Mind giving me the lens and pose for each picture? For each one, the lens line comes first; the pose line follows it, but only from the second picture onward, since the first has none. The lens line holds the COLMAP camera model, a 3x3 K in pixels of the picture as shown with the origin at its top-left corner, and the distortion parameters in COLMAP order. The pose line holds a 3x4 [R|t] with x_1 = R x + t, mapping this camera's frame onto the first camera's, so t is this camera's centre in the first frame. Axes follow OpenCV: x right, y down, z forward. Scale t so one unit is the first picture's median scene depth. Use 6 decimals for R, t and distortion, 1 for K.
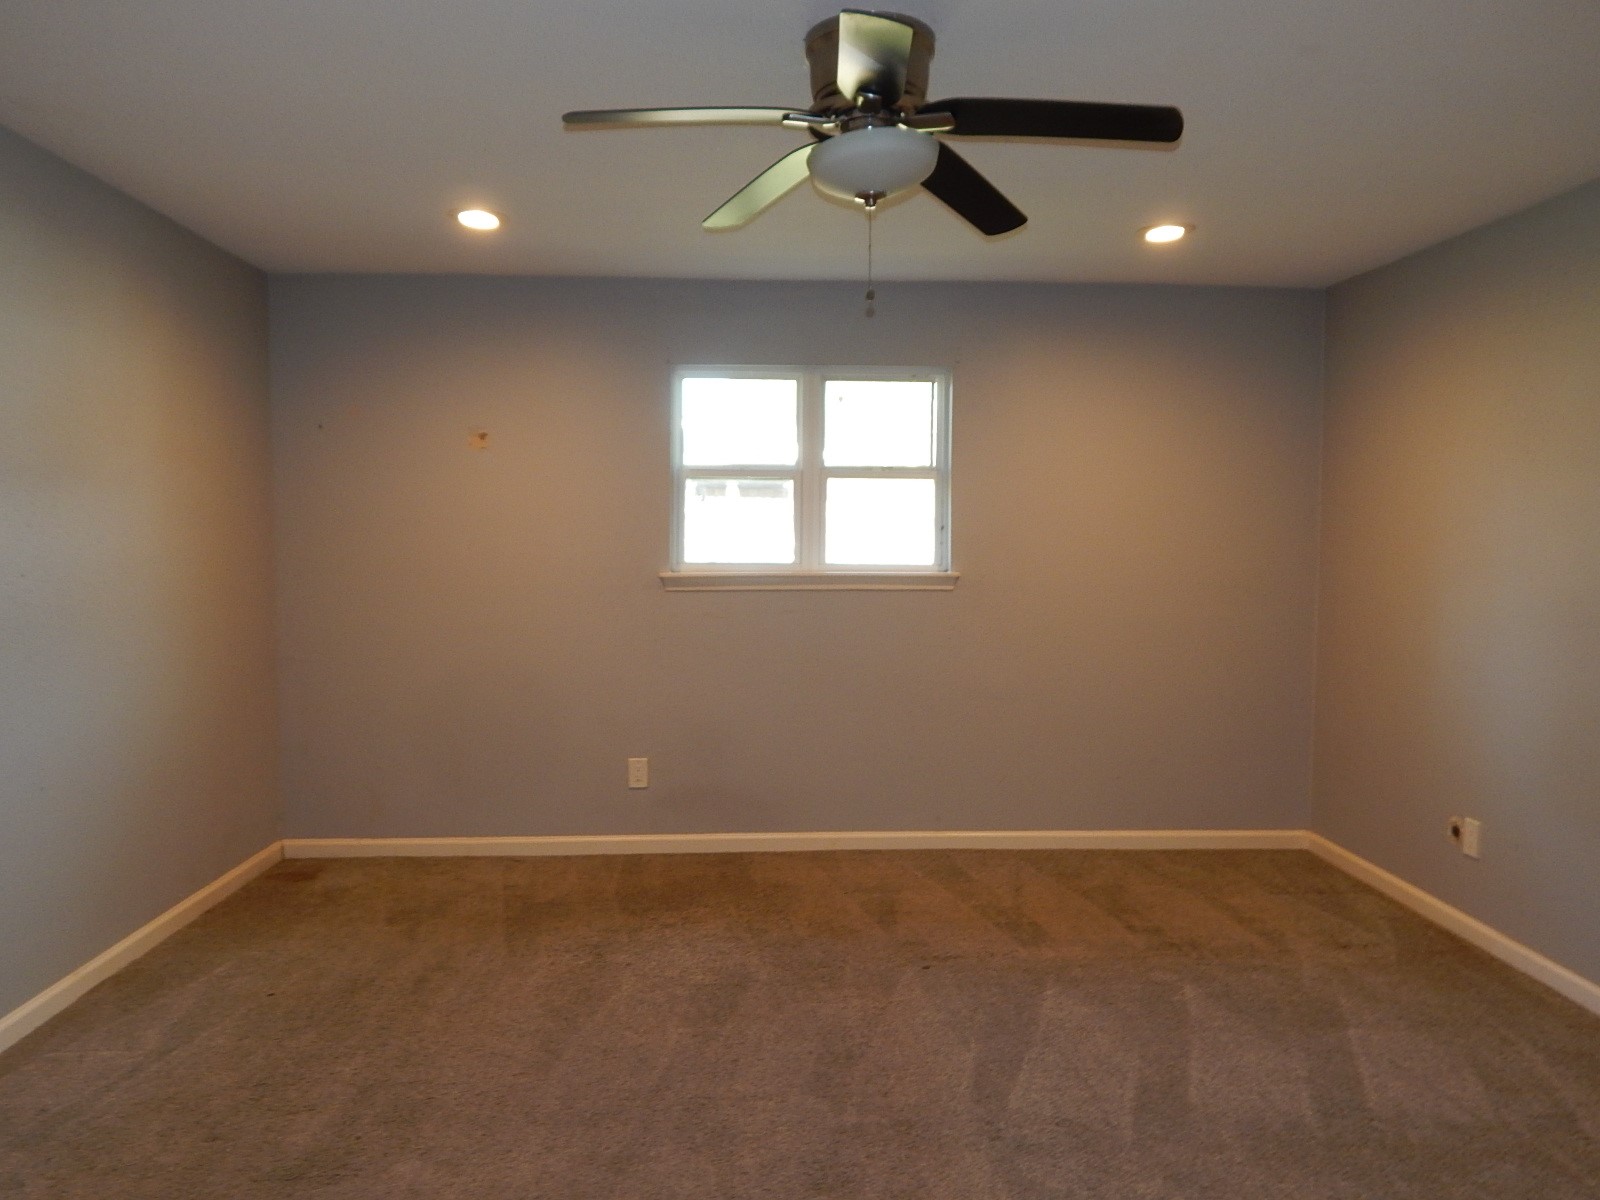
lens RADIAL K [[1167.6, 0, 799.1], [0, 1167.6, 596.7], [0, 0, 1]] dist [0.007313, -0.015399]
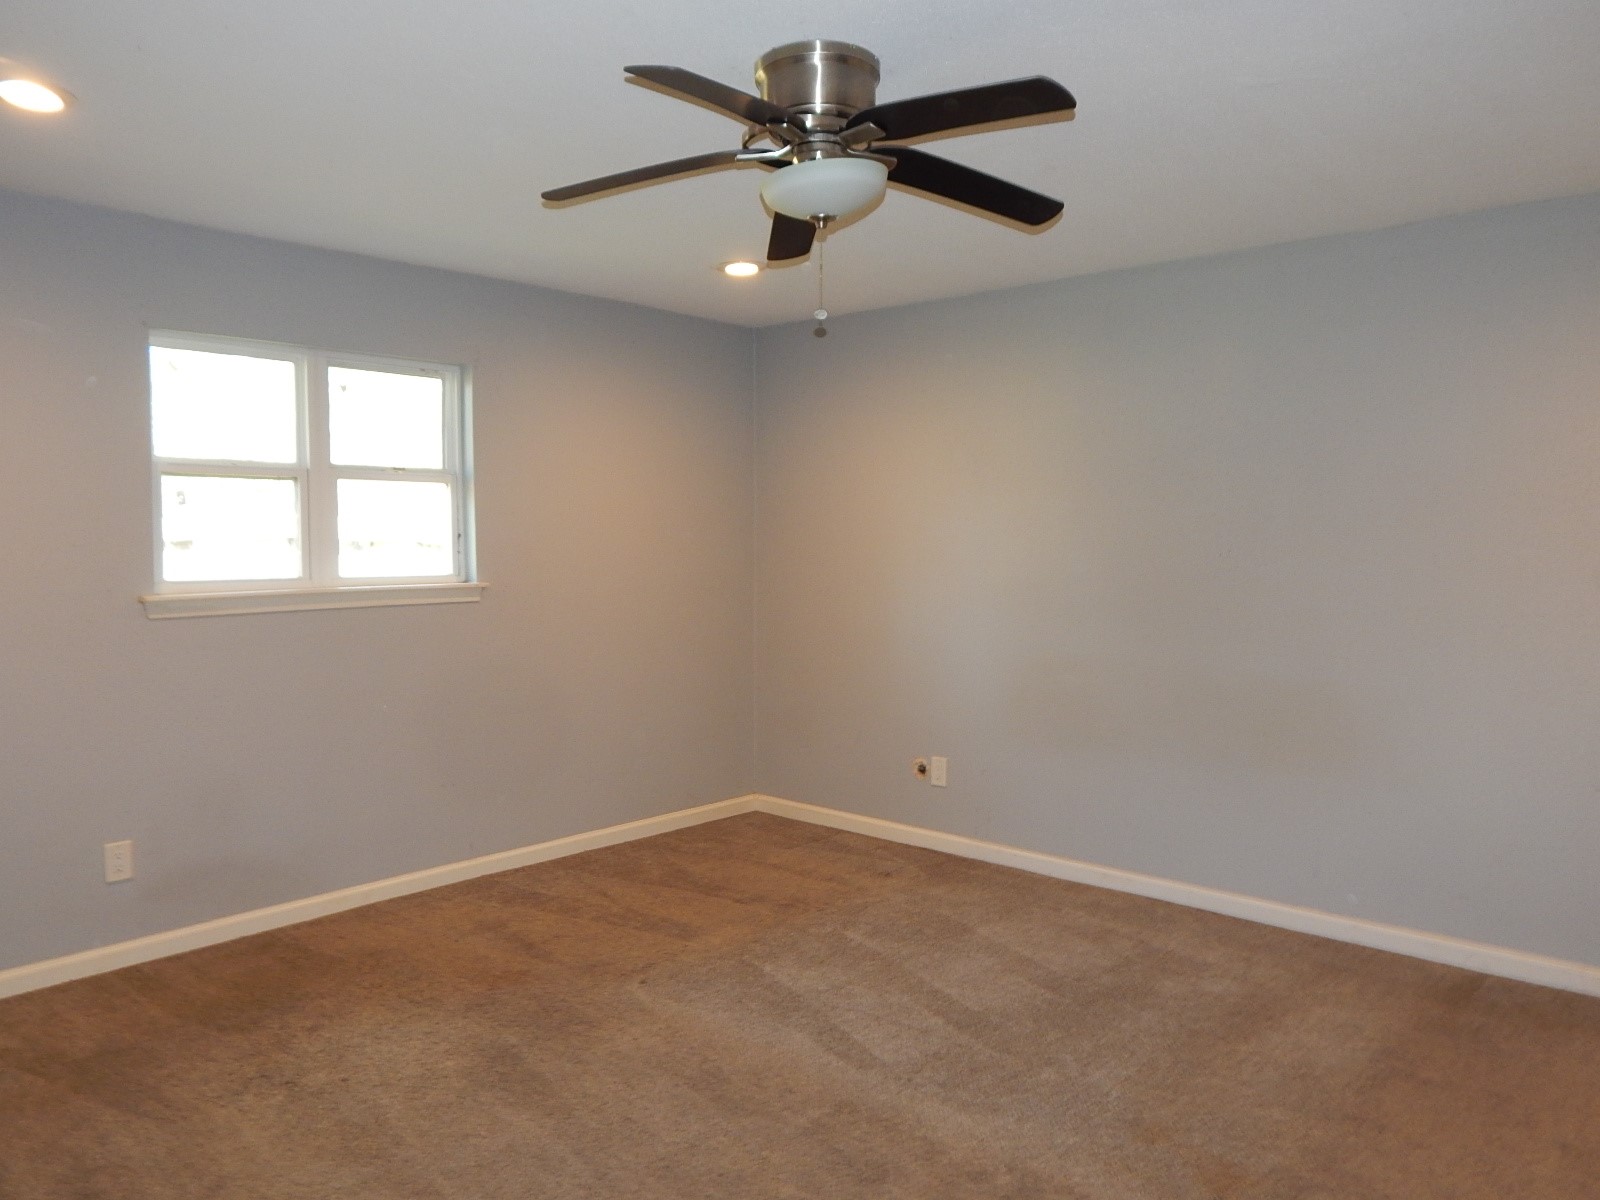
lens RADIAL K [[1167.6, 0, 800.2], [0, 1167.6, 600.7], [0, 0, 1]] dist [0.007313, -0.015399]
pose [[0.711582, -0.046731, 0.701047, -0.346988], [0.045825, 0.998748, 0.020062, -0.013063], [-0.701107, 0.017850, 0.712833, 0.144647]]
